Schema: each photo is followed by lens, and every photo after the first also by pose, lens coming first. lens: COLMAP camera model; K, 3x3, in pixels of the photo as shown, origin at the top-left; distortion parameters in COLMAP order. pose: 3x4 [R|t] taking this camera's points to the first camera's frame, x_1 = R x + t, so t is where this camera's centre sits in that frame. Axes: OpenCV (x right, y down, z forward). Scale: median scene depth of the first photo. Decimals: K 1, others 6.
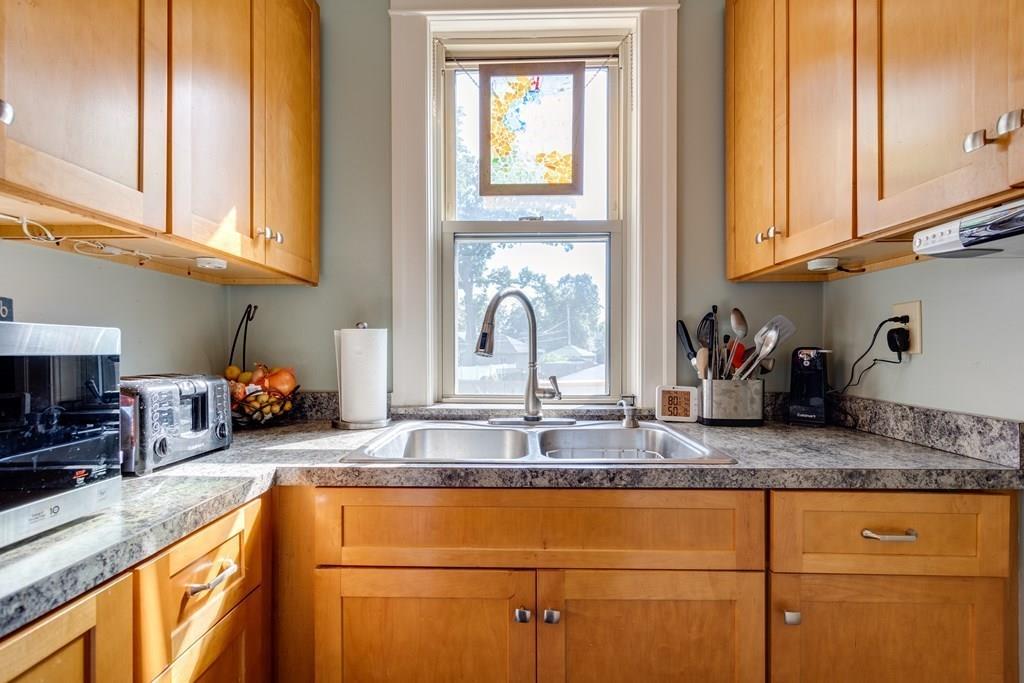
lens RADIAL K [[503.5, 0, 515.7], [0, 503.5, 353.1], [0, 0, 1]] dist [-0.000338, 0.000897]
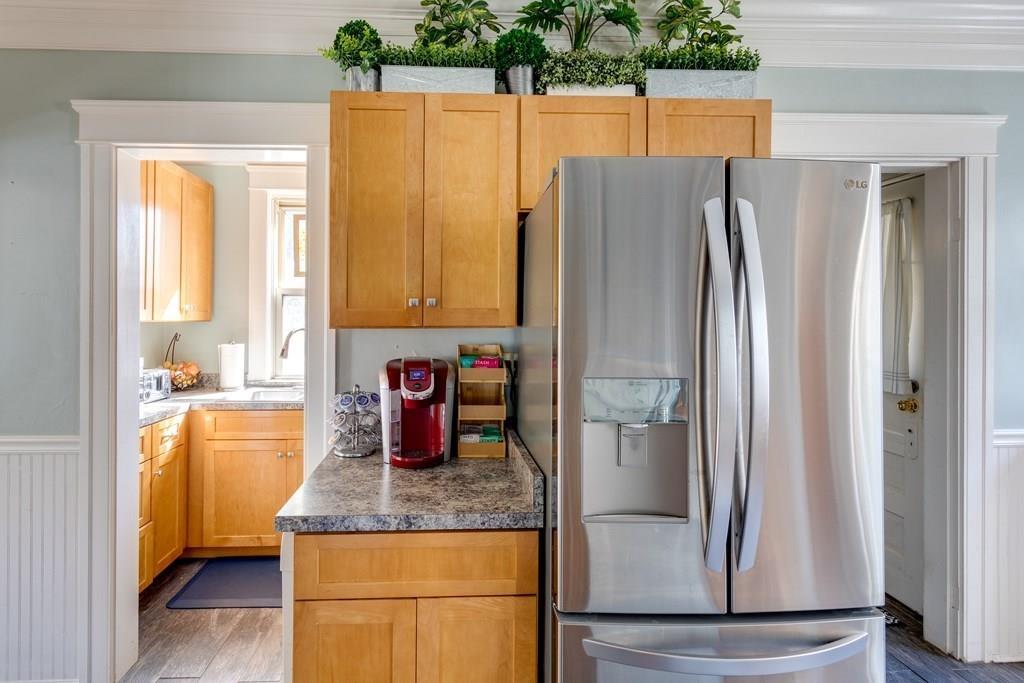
lens RADIAL K [[535.2, 0, 495.0], [0, 535.2, 316.8], [0, 0, 1]] dist [0.004456, 0.001095]
pose [[0.996376, 0.005865, 0.084850, 0.662131], [-0.004815, 0.999909, -0.012582, -0.153610], [-0.084916, 0.012128, 0.996314, -1.467026]]
